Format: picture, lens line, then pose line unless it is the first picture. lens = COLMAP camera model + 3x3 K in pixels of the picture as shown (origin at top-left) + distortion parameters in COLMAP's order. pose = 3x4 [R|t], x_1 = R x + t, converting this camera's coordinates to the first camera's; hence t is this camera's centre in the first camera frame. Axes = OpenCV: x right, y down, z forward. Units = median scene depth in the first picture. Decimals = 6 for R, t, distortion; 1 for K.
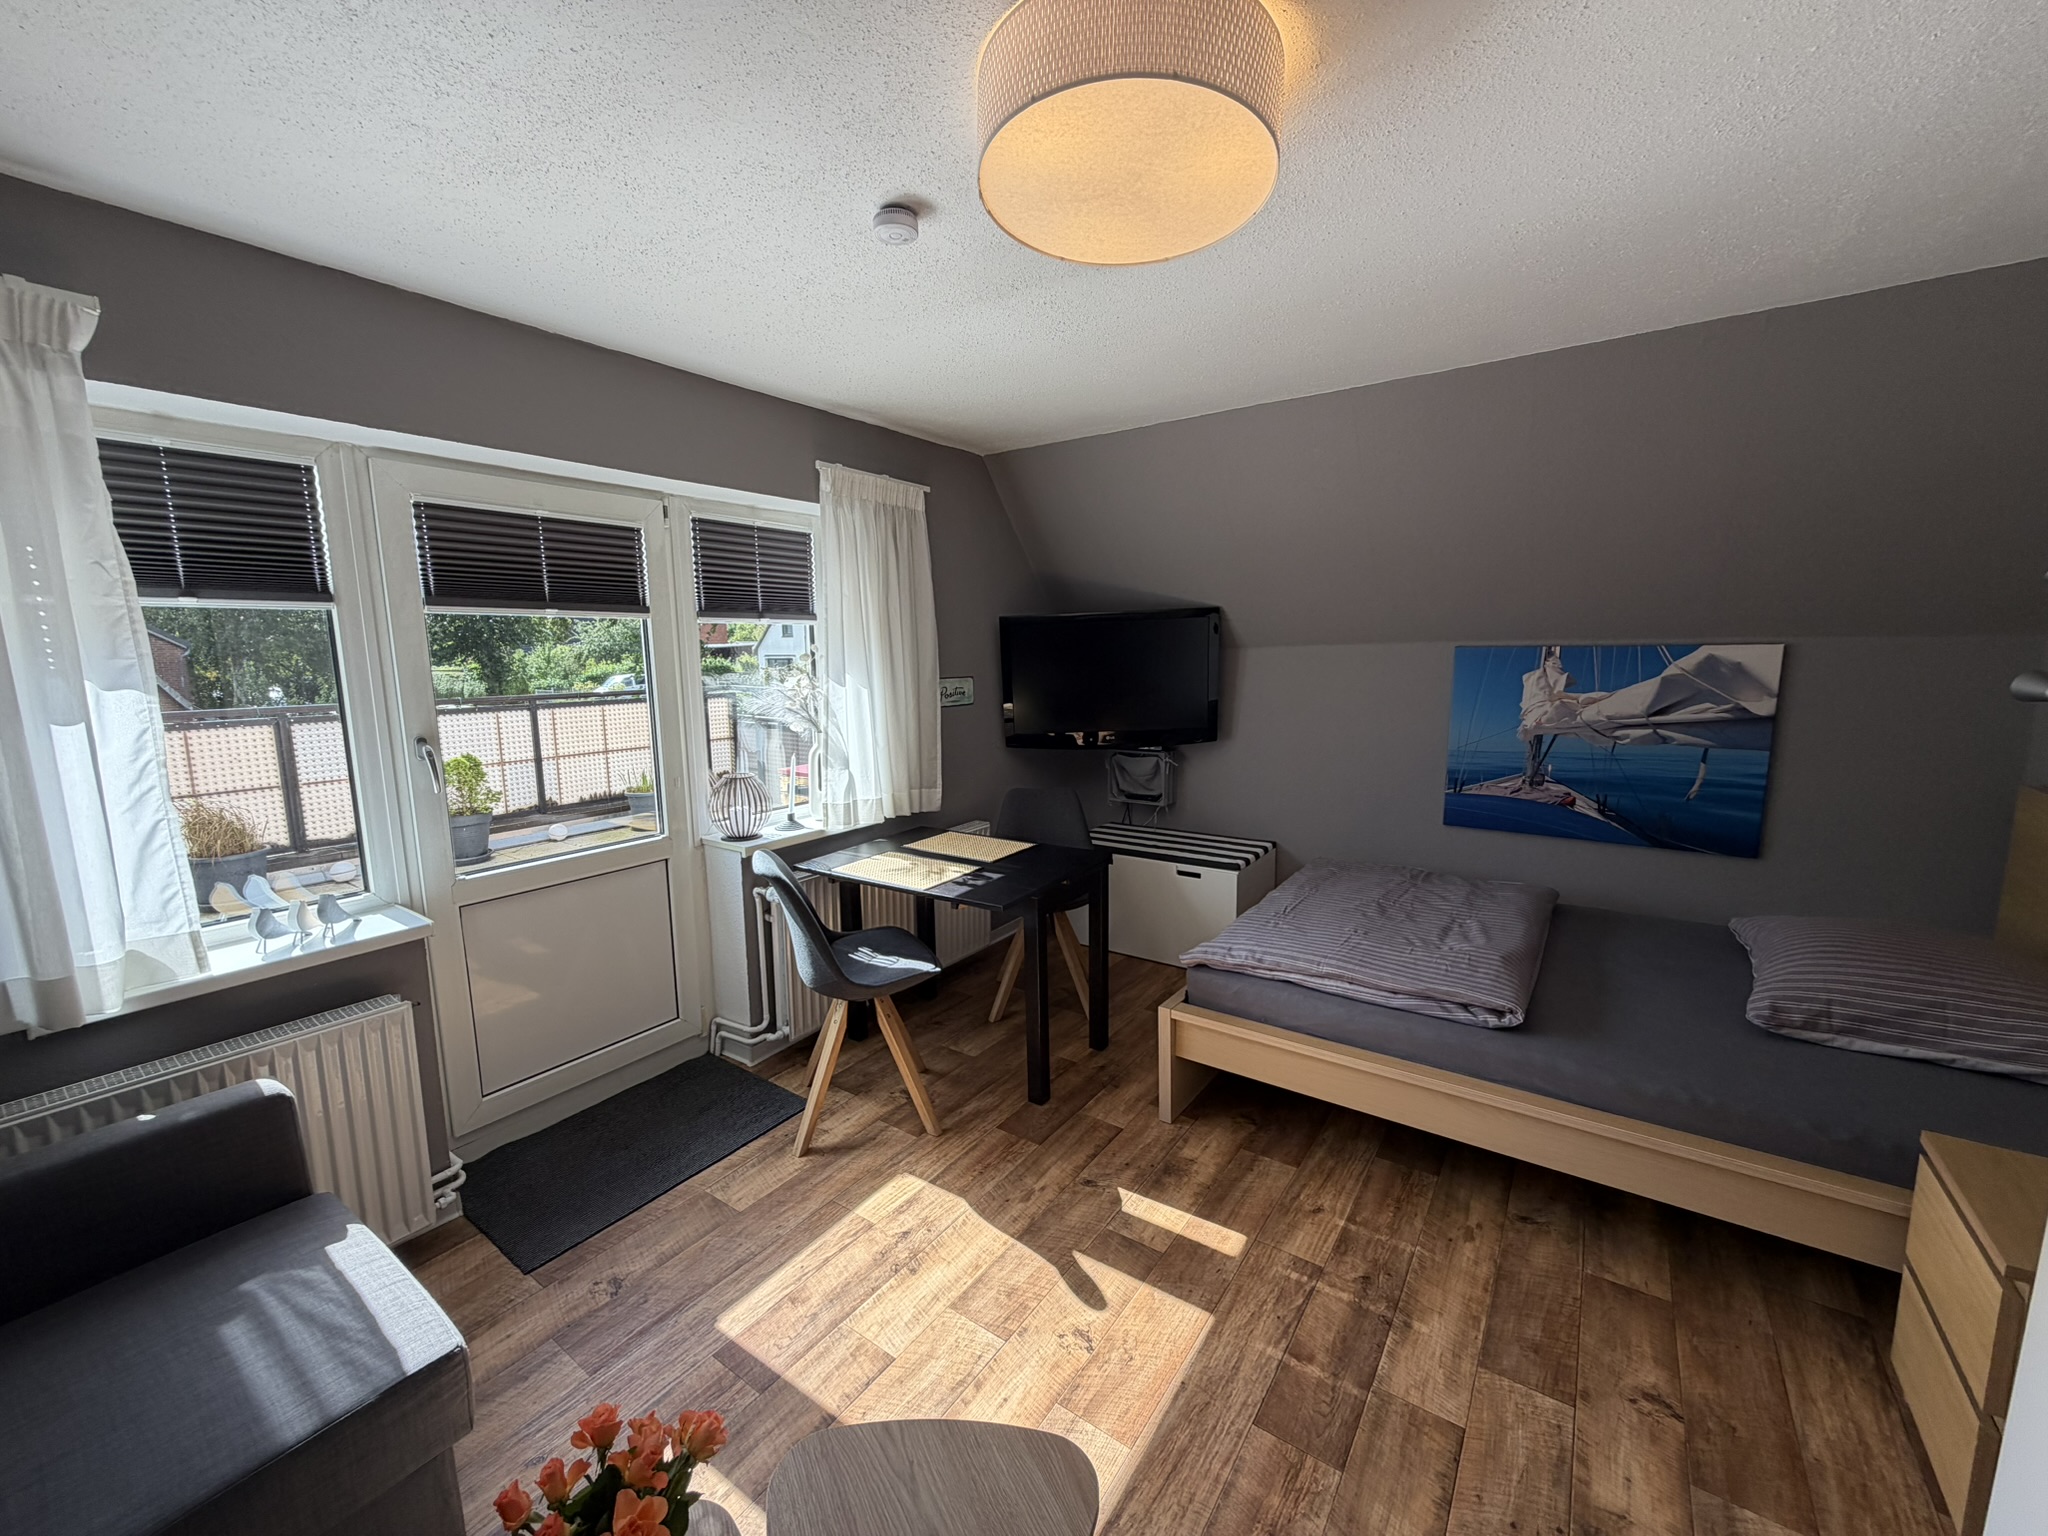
lens RADIAL K [[818.0, 0, 1017.4], [0, 818.0, 765.9], [0, 0, 1]] dist [0.001208, -0.000175]
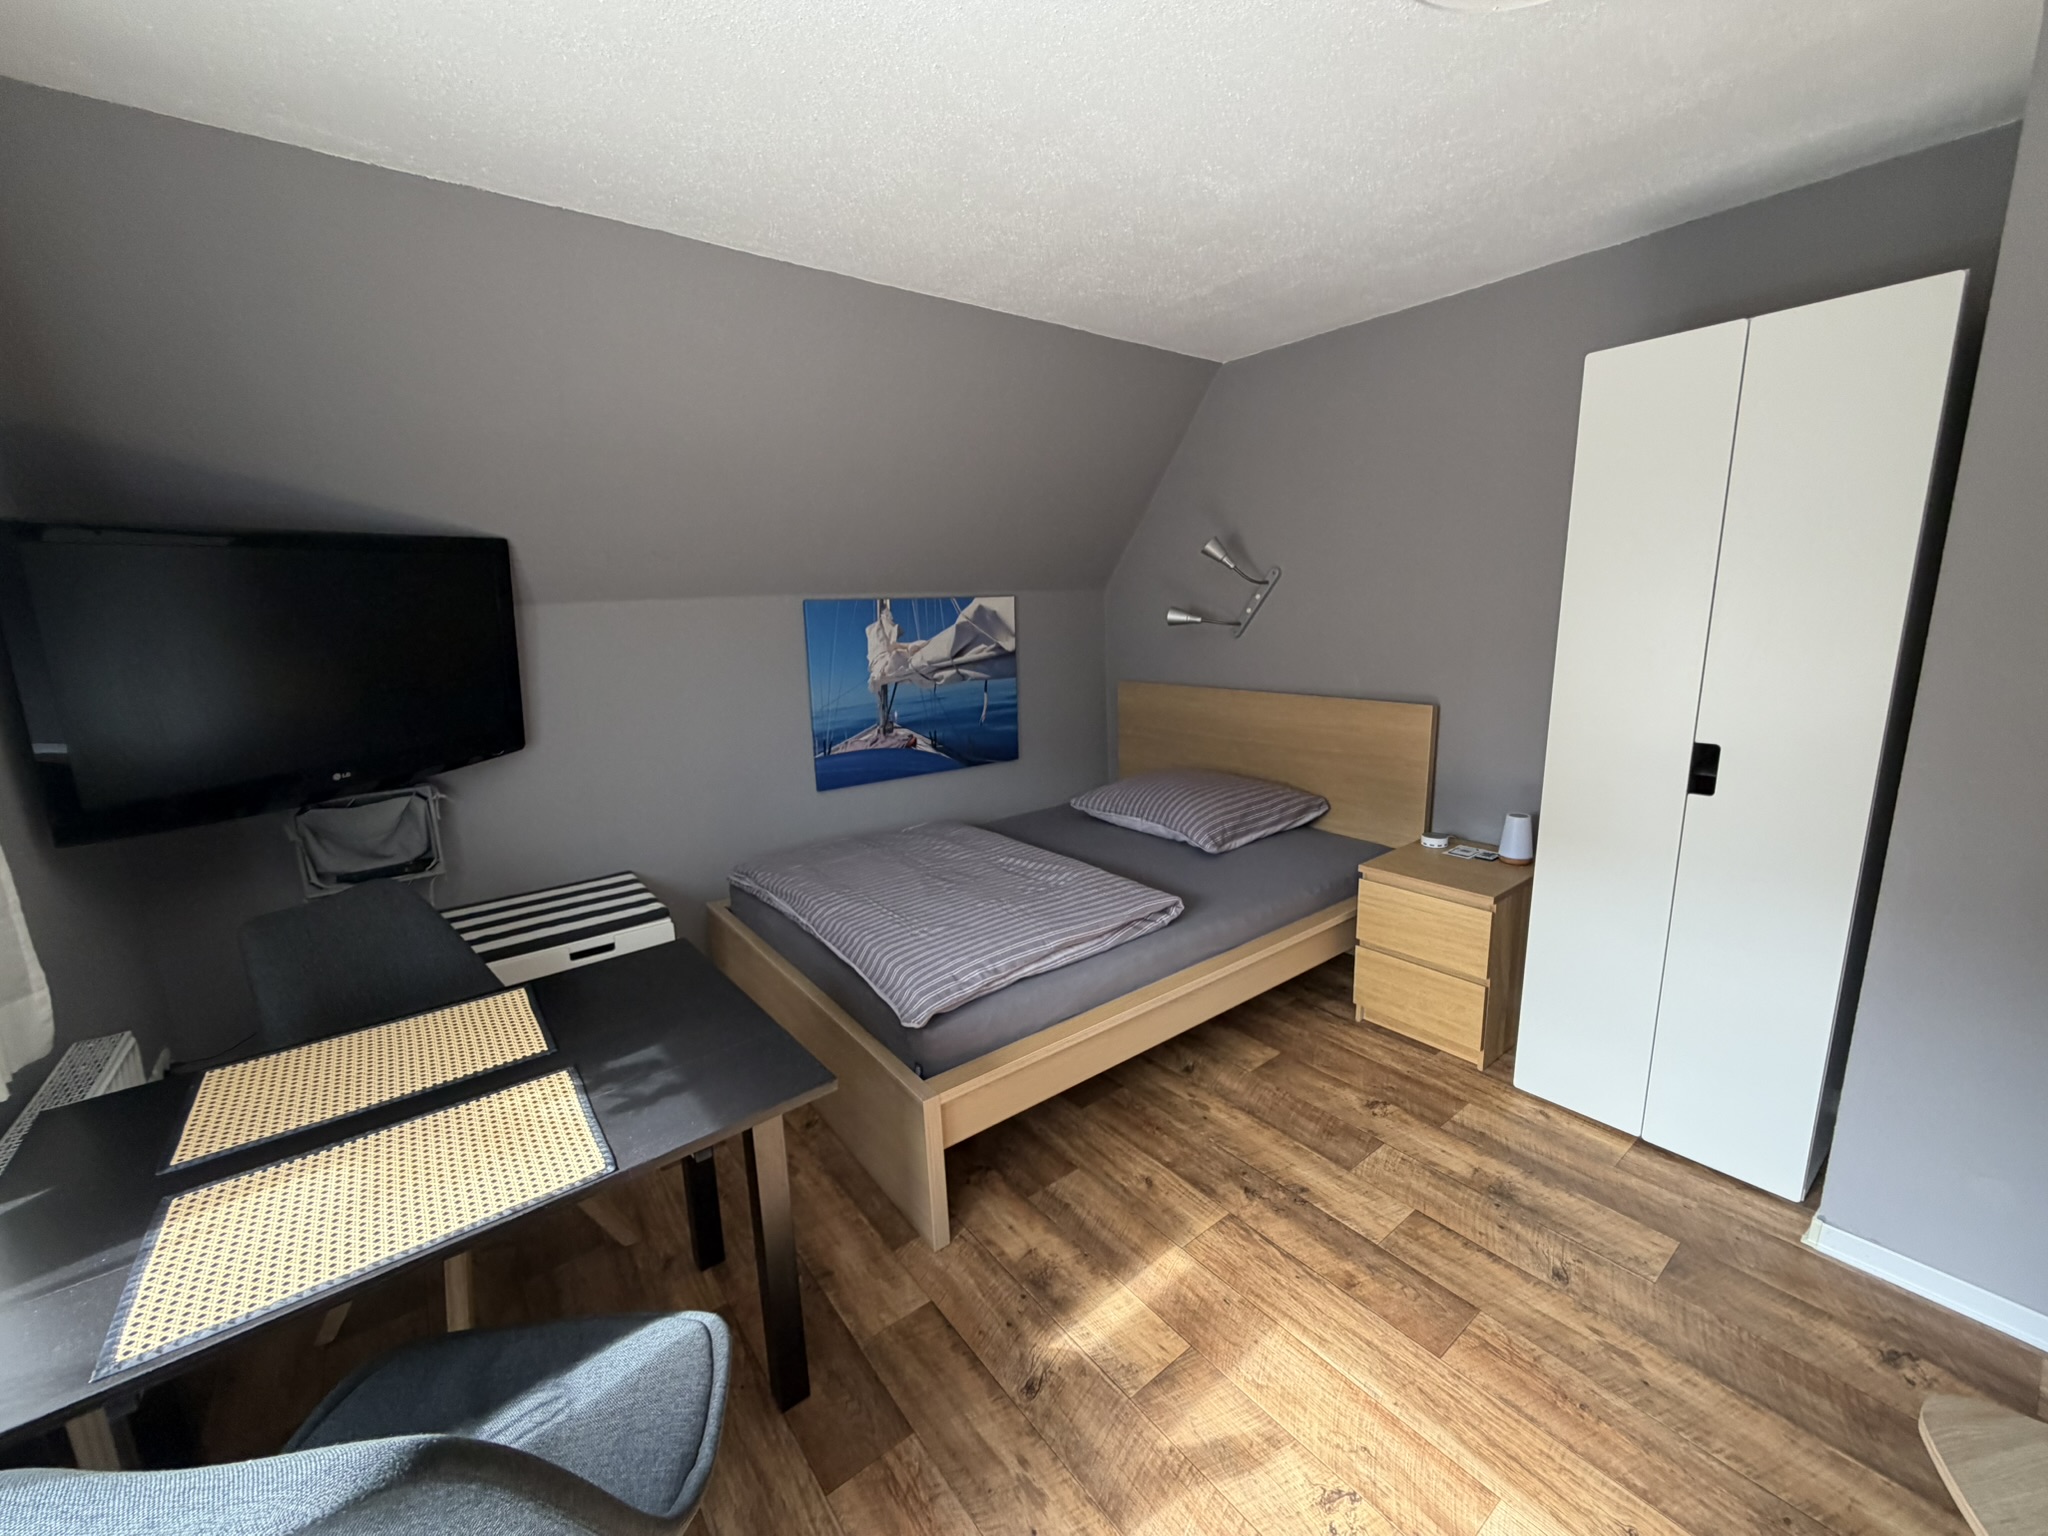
lens RADIAL K [[818.0, 0, 1017.4], [0, 818.0, 765.9], [0, 0, 1]] dist [0.001208, -0.000175]
pose [[0.286563, -0.177312, 0.941511, -0.345895], [0.166417, 0.976998, 0.133343, -0.052450], [-0.943497, 0.118473, 0.309479, 0.580883]]
